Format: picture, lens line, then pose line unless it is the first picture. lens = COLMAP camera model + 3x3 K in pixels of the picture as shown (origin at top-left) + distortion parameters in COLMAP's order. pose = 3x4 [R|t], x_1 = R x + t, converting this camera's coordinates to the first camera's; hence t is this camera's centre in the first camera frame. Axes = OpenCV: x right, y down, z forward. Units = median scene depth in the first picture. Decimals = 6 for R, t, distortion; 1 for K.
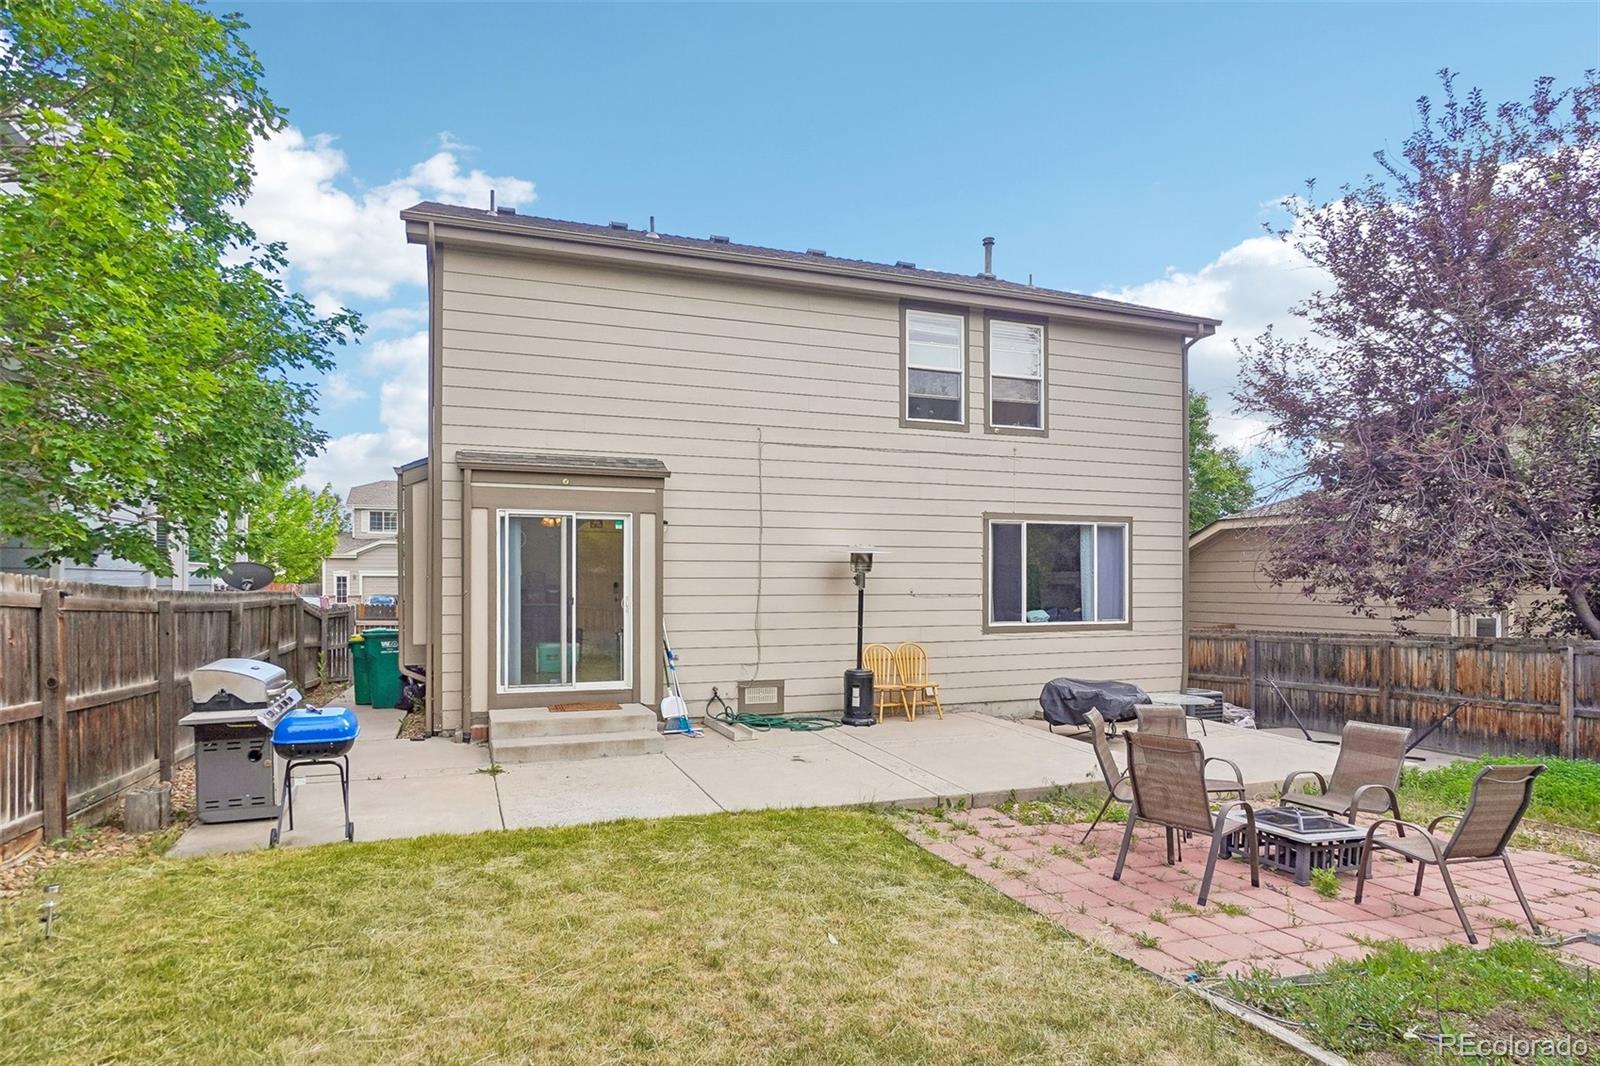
lens RADIAL K [[907.6, 0, 774.2], [0, 907.6, 577.3], [0, 0, 1]] dist [-0.022556, 0.010933]
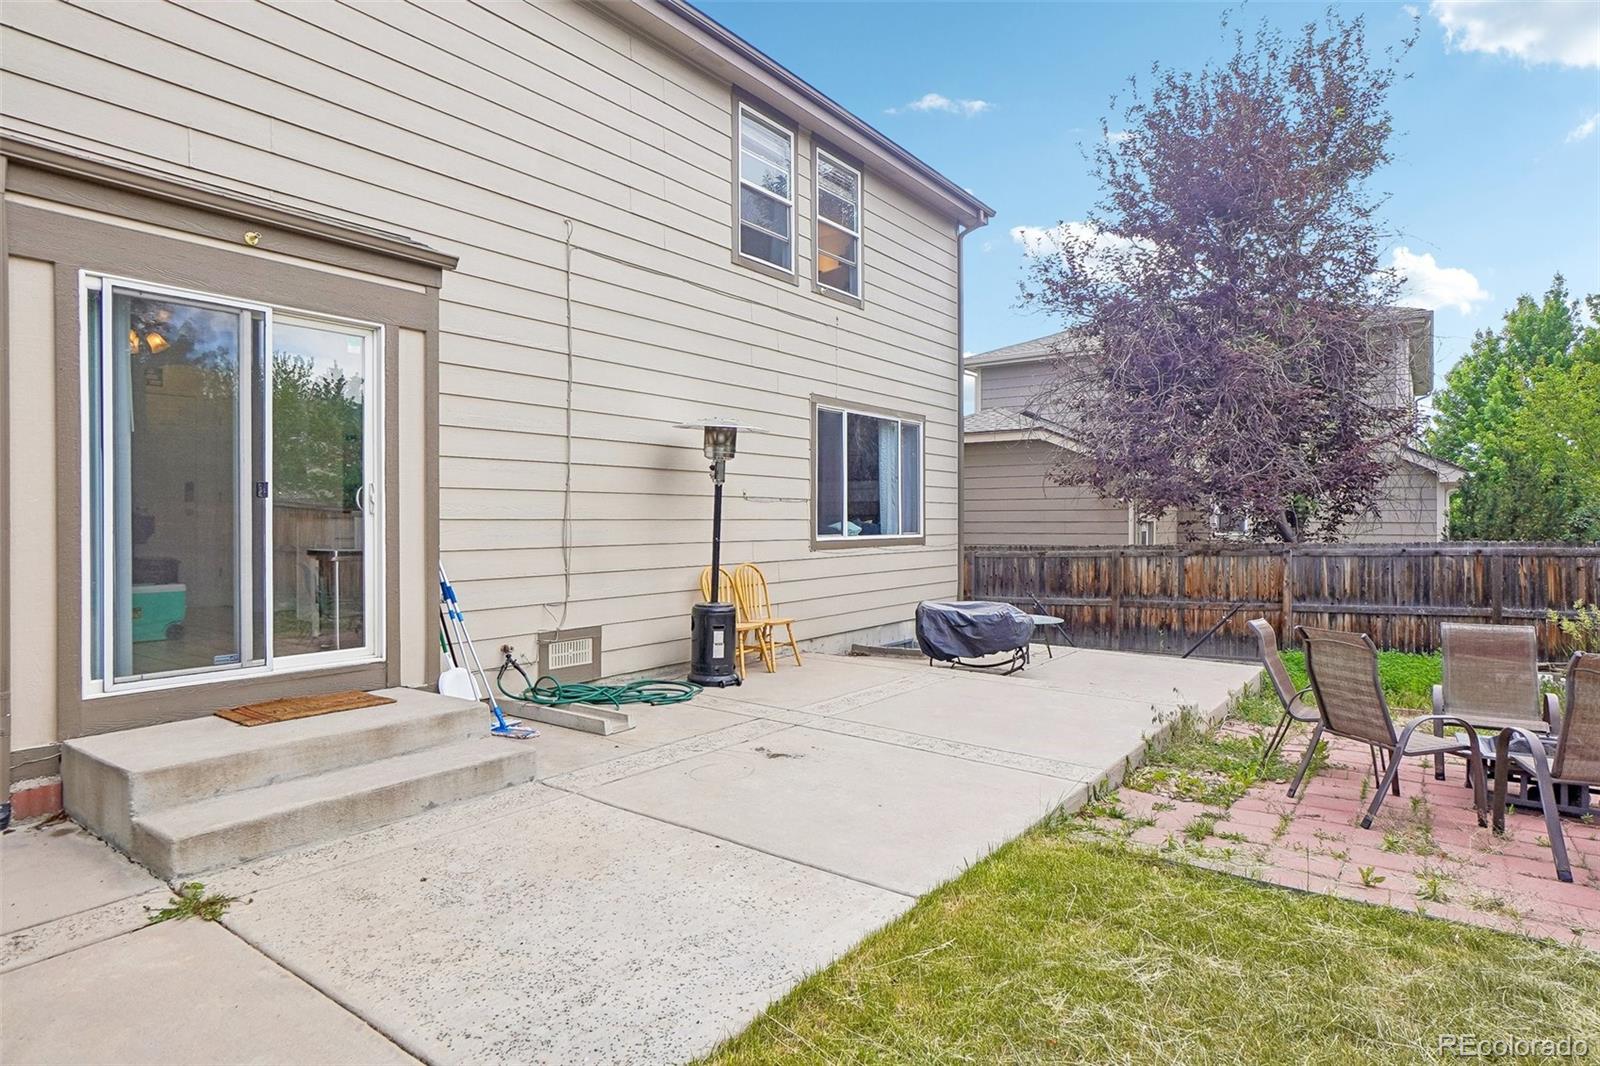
lens RADIAL K [[907.6, 0, 800.5], [0, 907.6, 521.4], [0, 0, 1]] dist [-0.022556, 0.010933]
pose [[0.823966, -0.001065, 0.566639, -0.224578], [-0.002483, 0.999982, 0.005491, 0.034396], [-0.566634, -0.005931, 0.823948, 0.383575]]
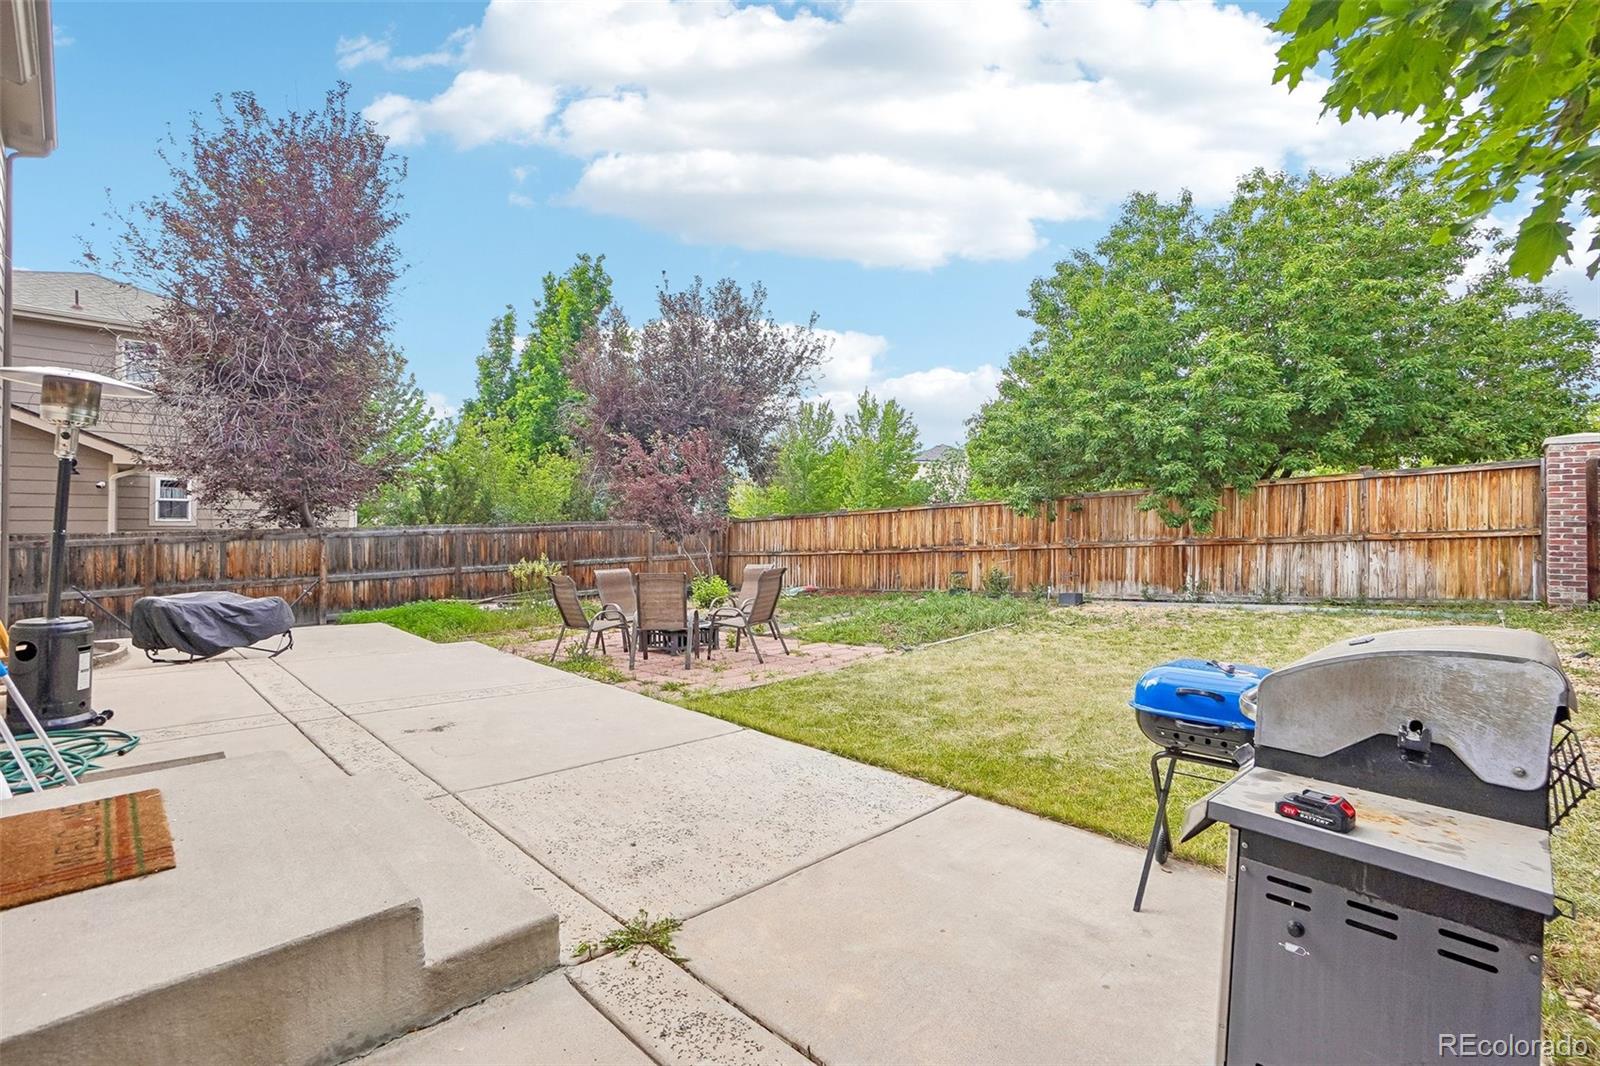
lens RADIAL K [[758.4, 0, 800.4], [0, 758.4, 527.0], [0, 0, 1]] dist [-0.032281, 0.006234]
pose [[-0.450856, -0.021579, 0.892336, -0.437681], [-0.020451, 0.999695, 0.013842, 0.033918], [-0.892363, -0.012009, -0.451159, 0.787582]]
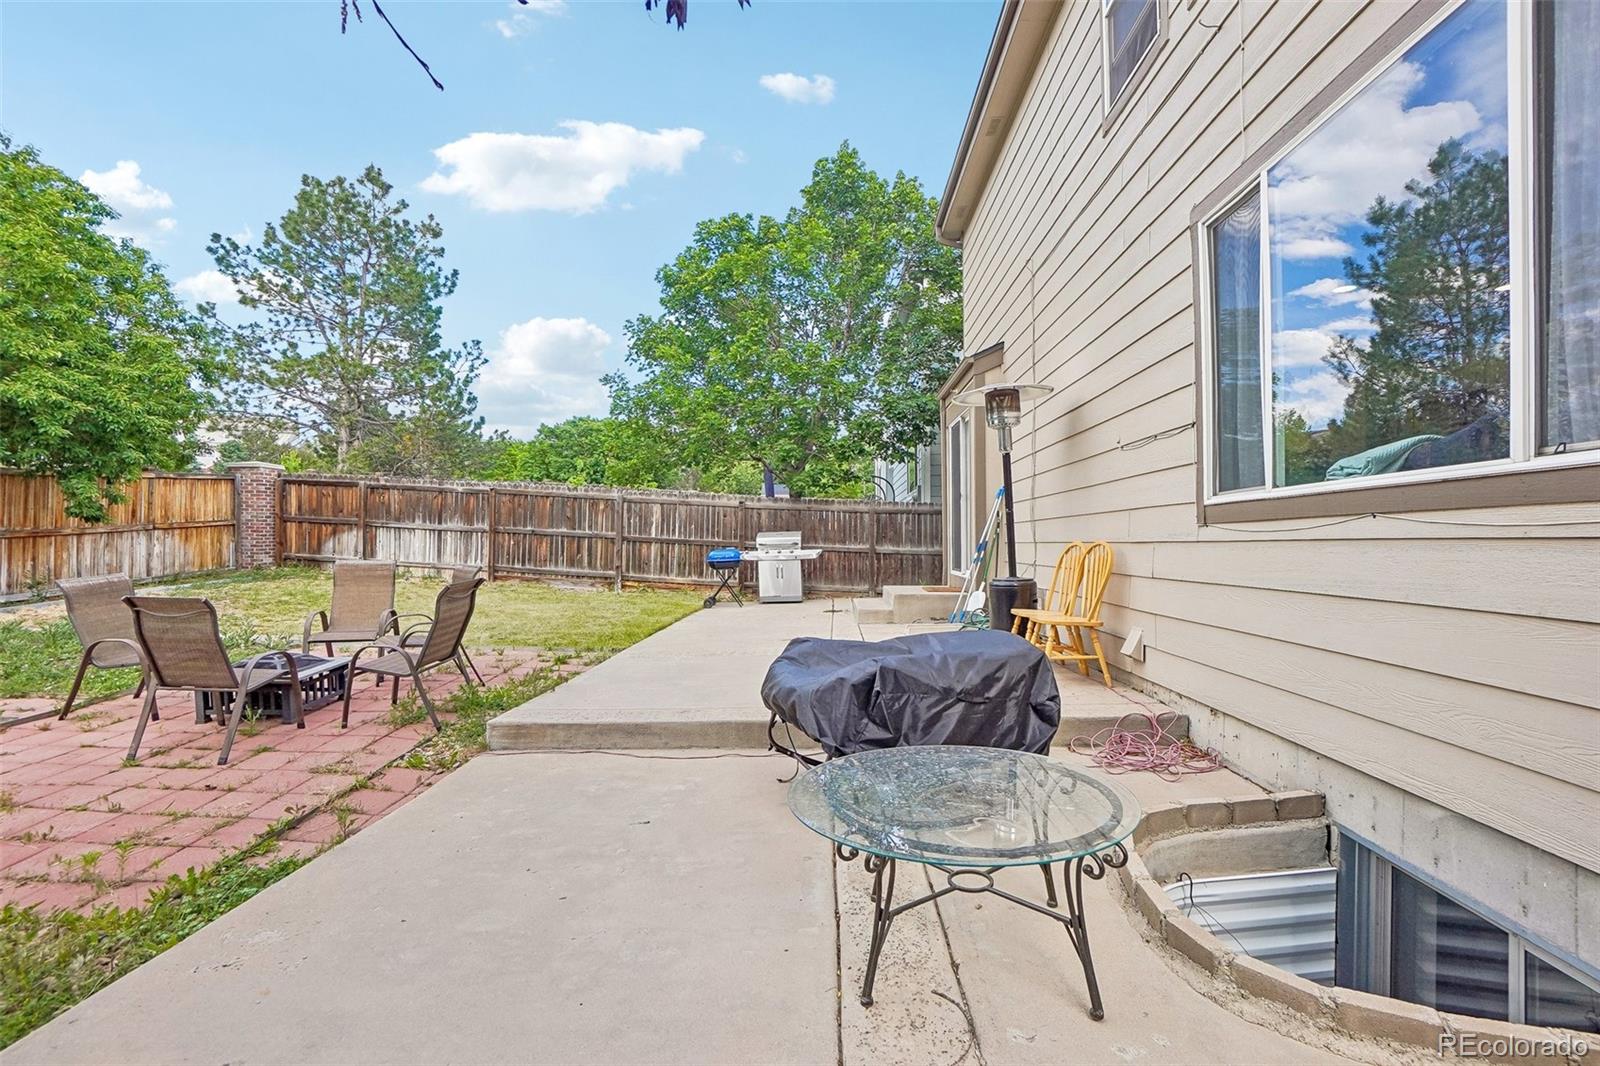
lens RADIAL K [[758.4, 0, 812.8], [0, 758.4, 531.1], [0, 0, 1]] dist [-0.032281, 0.006234]
pose [[-0.380683, -0.014072, -0.924599, 0.610993], [0.005734, 0.999829, -0.017578, 0.073094], [0.924688, -0.011993, -0.380537, 1.029963]]
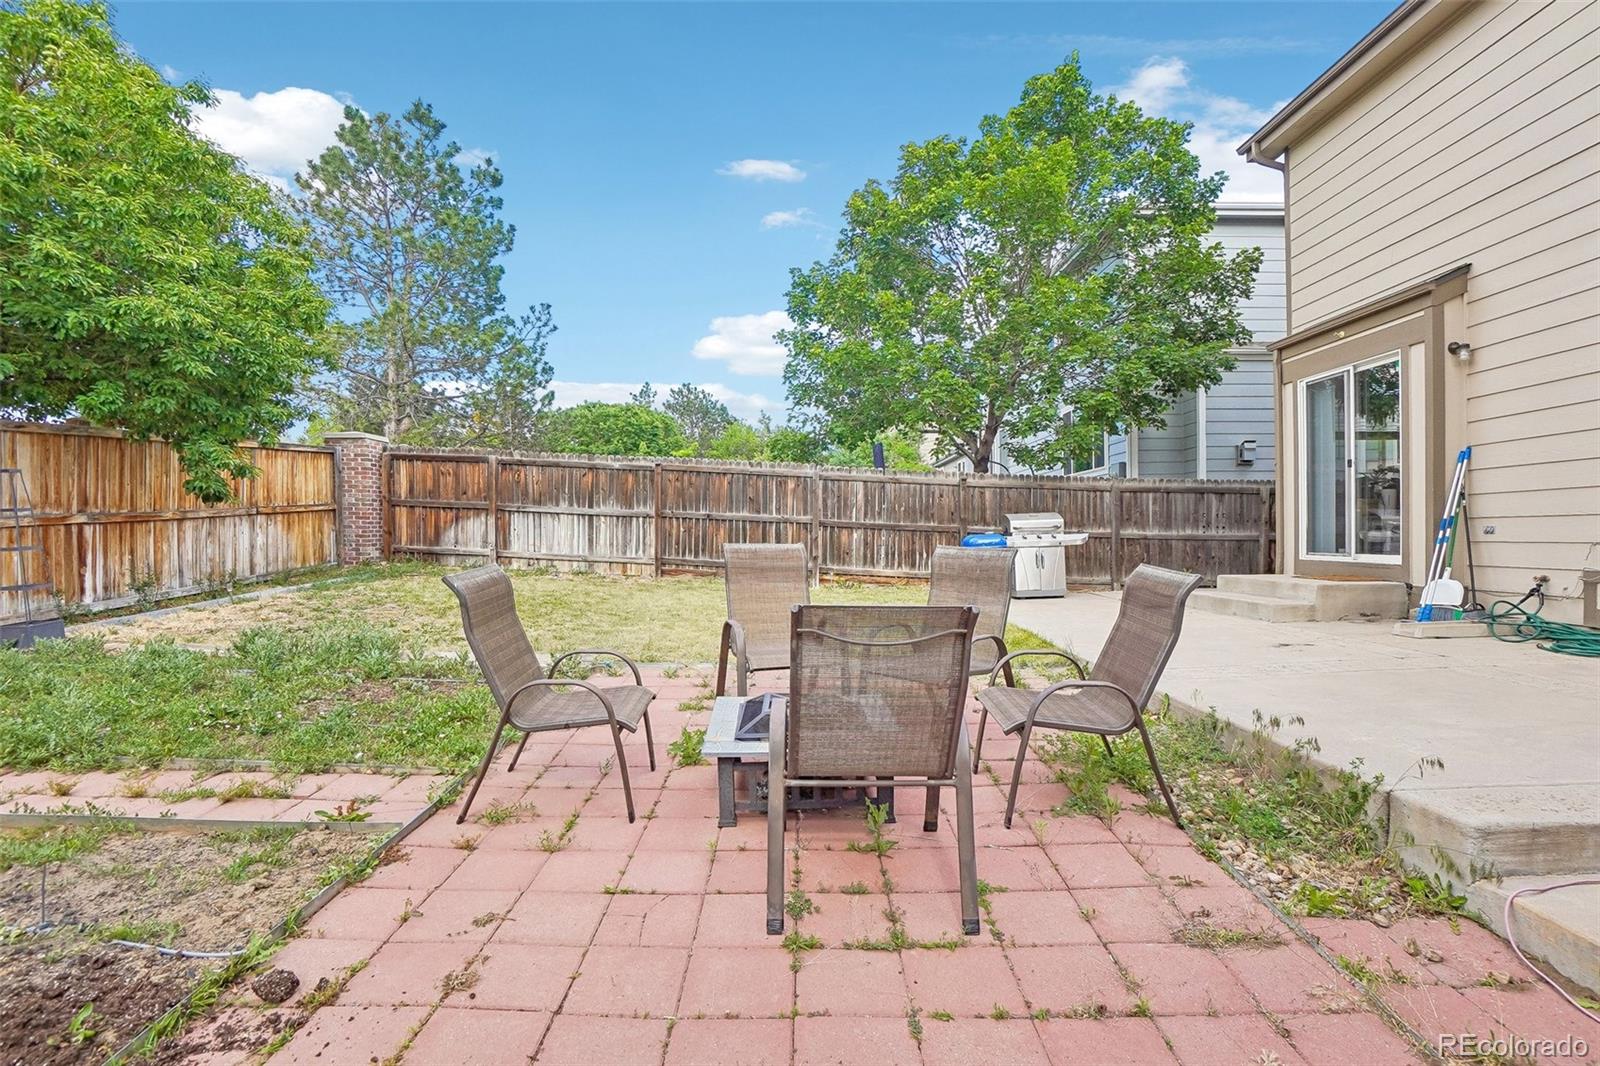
lens RADIAL K [[758.4, 0, 810.6], [0, 758.4, 537.0], [0, 0, 1]] dist [-0.032281, 0.006234]
pose [[-0.329777, 0.003256, -0.944053, 0.571213], [0.013599, 0.999907, -0.001301, 0.080789], [0.943961, -0.013267, -0.329791, 0.634302]]
